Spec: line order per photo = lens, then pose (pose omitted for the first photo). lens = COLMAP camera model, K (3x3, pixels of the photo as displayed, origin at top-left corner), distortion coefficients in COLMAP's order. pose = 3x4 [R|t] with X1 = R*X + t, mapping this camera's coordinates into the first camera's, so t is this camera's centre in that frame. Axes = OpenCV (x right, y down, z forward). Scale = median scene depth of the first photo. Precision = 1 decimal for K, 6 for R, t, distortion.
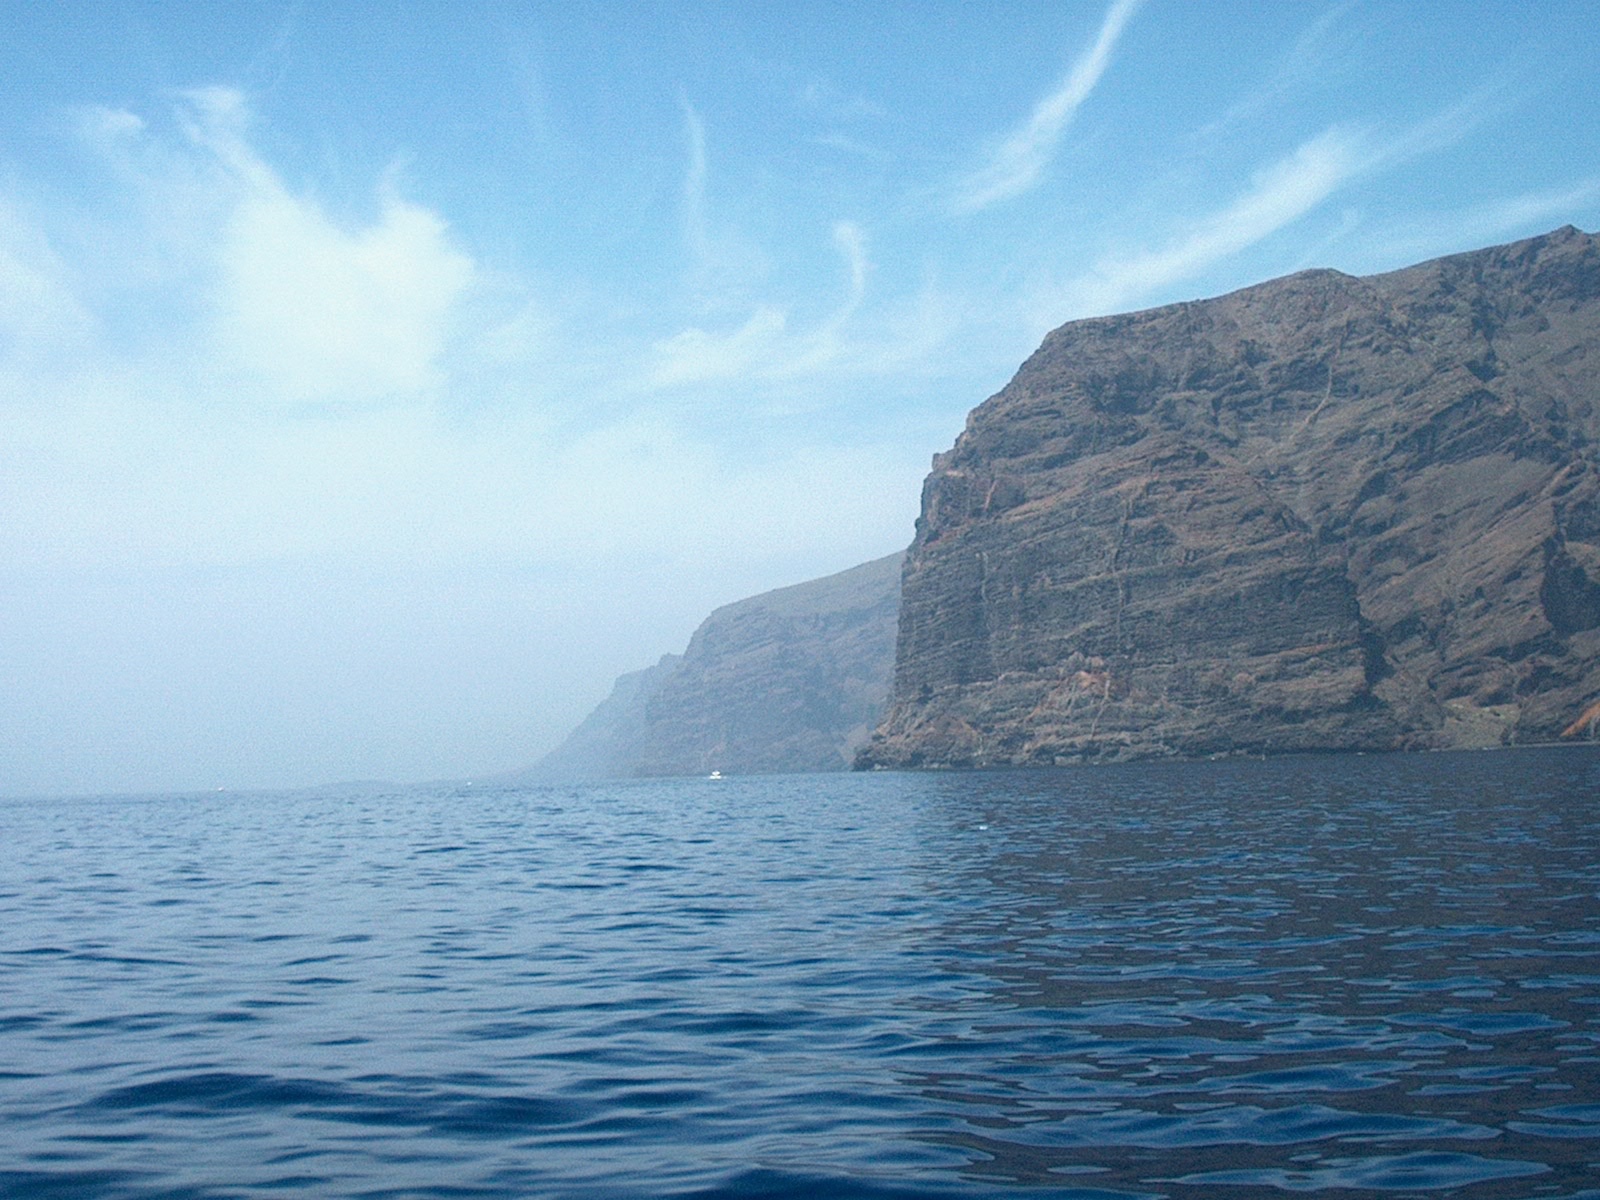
lens RADIAL K [[2225.4, 0, 800.0], [0, 2225.4, 600.0], [0, 0, 1]] dist [-0.114946, 0.096036]
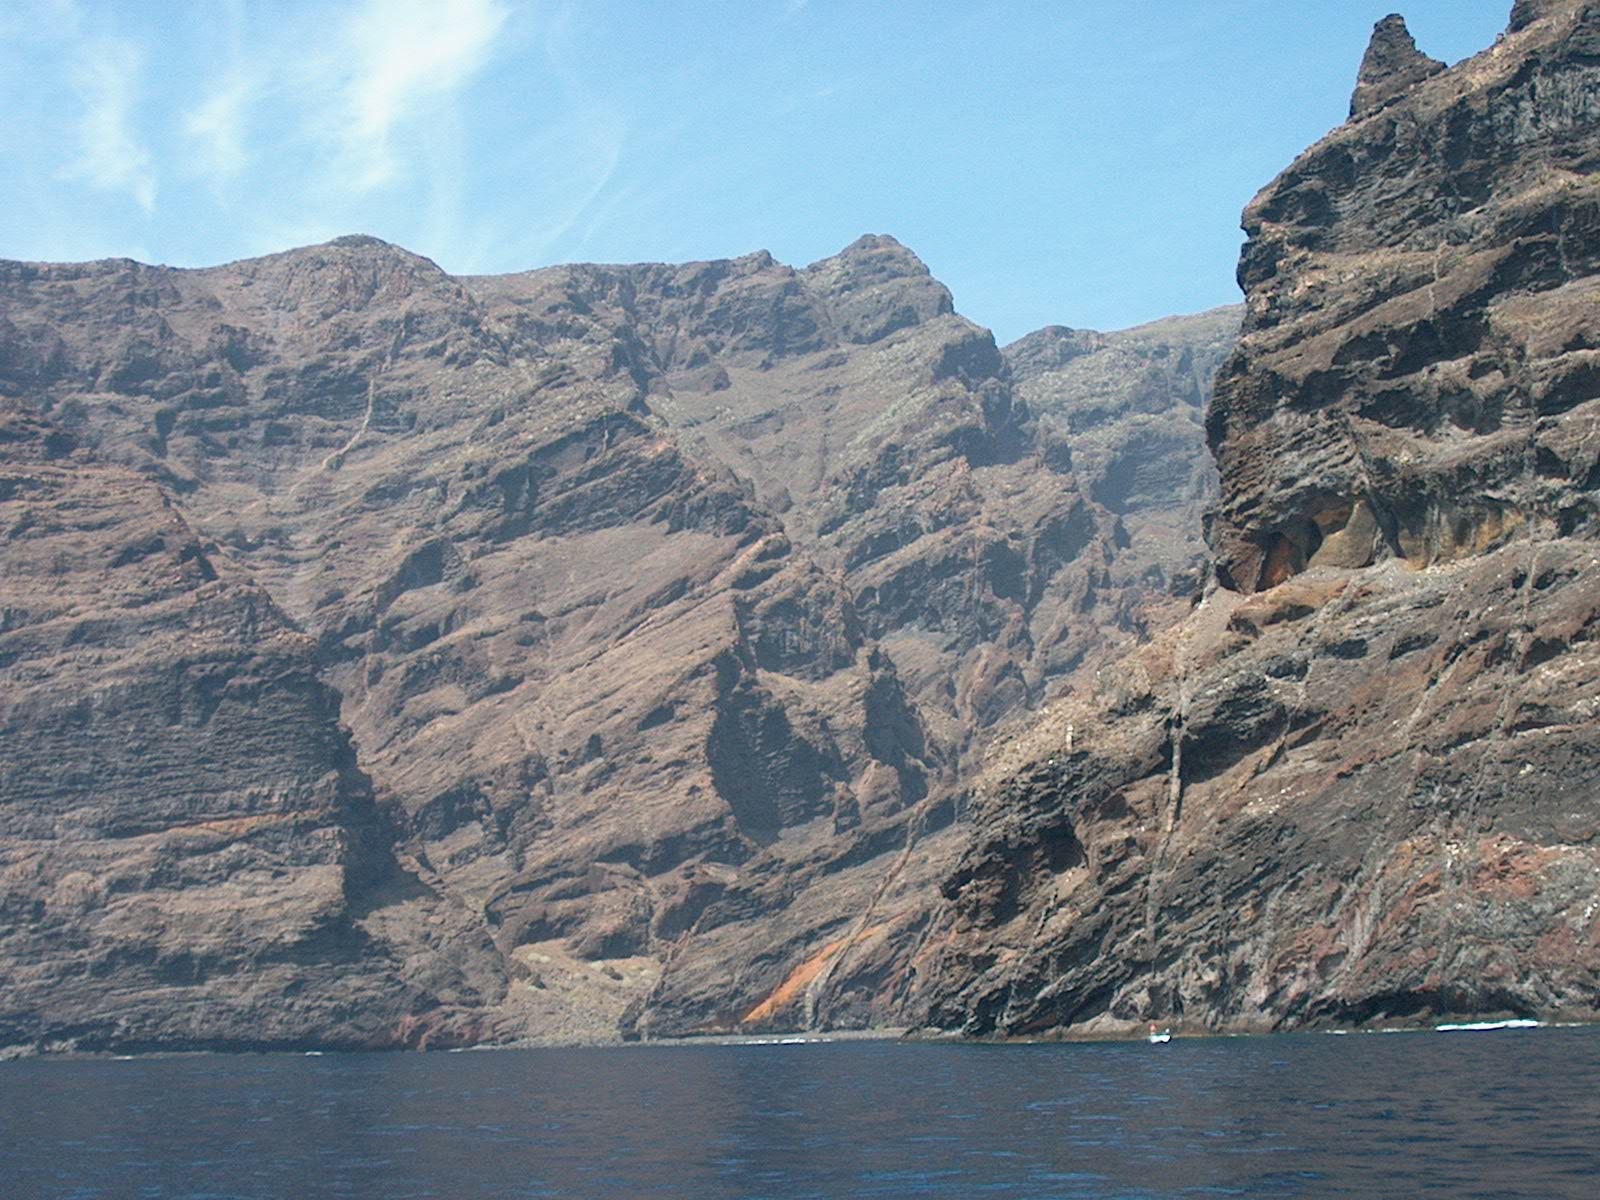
lens RADIAL K [[2475.9, 0, 800.0], [0, 2475.9, 600.0], [0, 0, 1]] dist [-0.127612, 0.147947]
pose [[0.932484, 0.068266, 0.354703, 0.136406], [-0.029438, 0.993075, -0.113735, 0.026690], [-0.360011, 0.095615, 0.928036, 0.413547]]
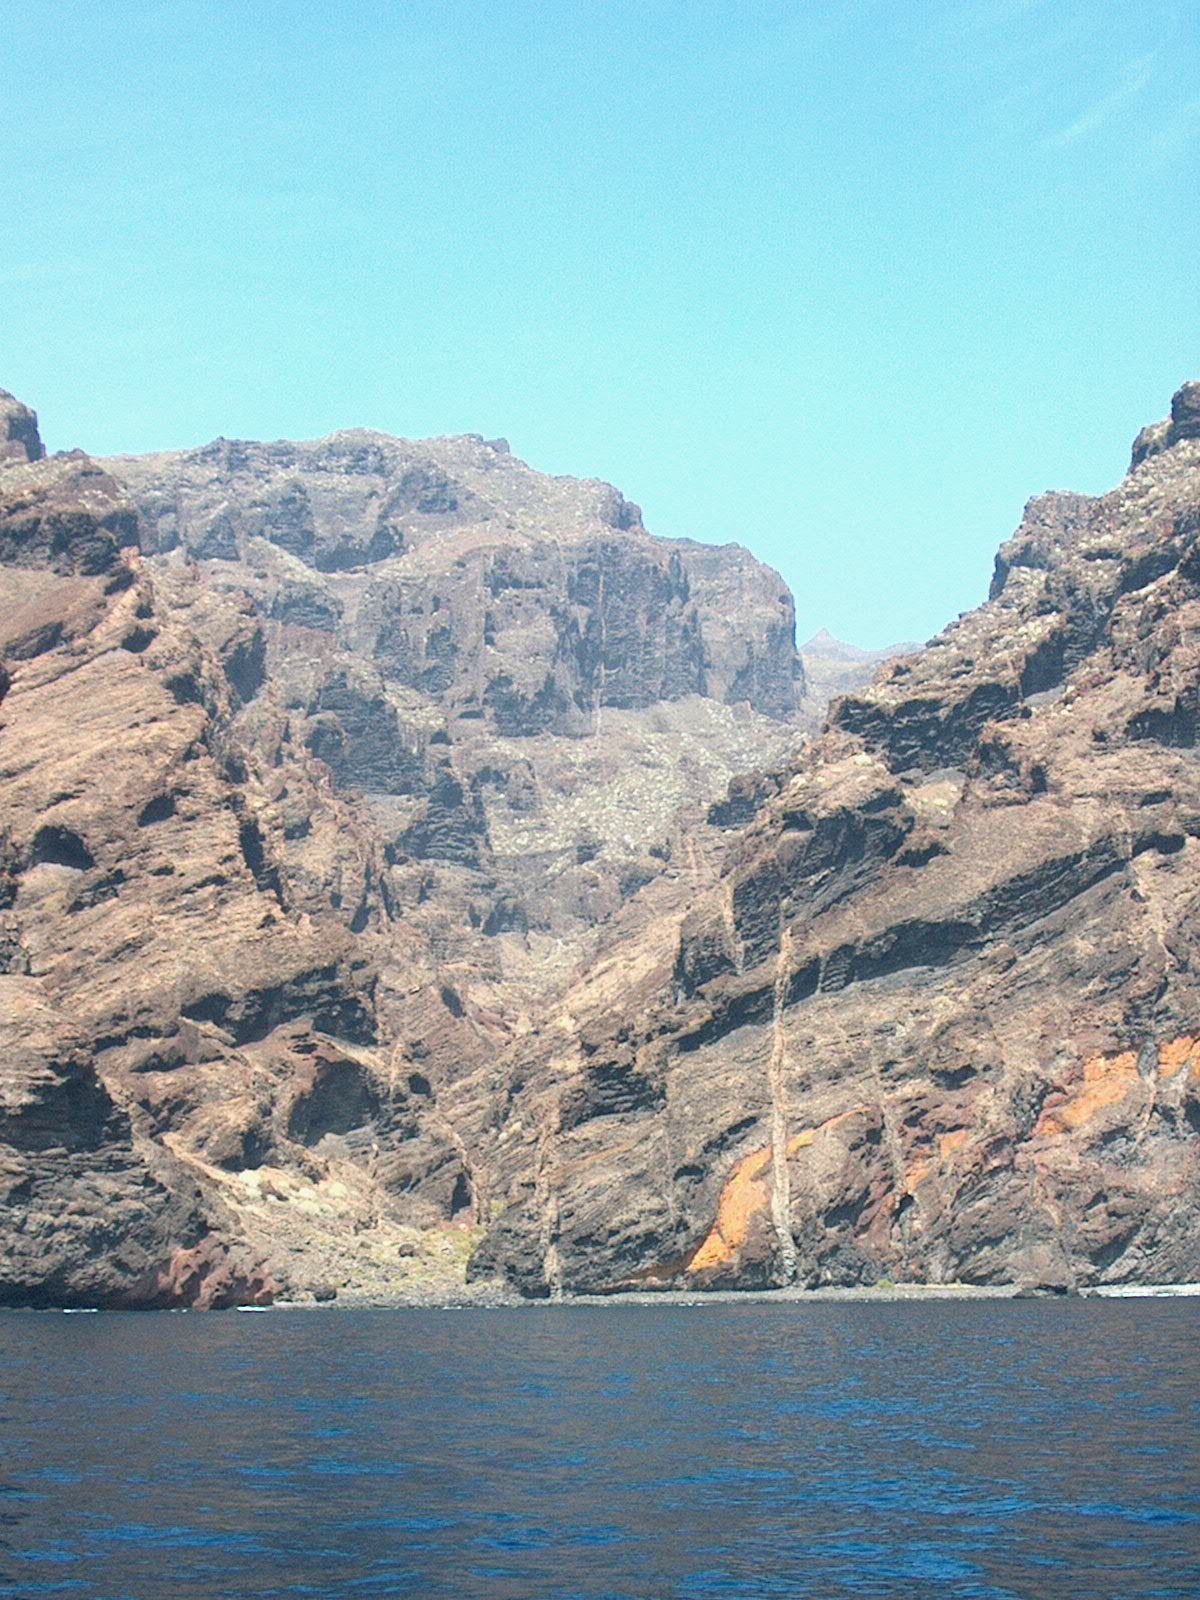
lens RADIAL K [[2616.0, 0, 600.0], [0, 2616.0, 800.0], [0, 0, 1]] dist [-0.067297, -0.048600]
pose [[0.605448, 0.173755, 0.776687, 0.042867], [-0.069892, 0.983715, -0.165588, 0.048939], [-0.792811, 0.045971, 0.607732, 0.659226]]
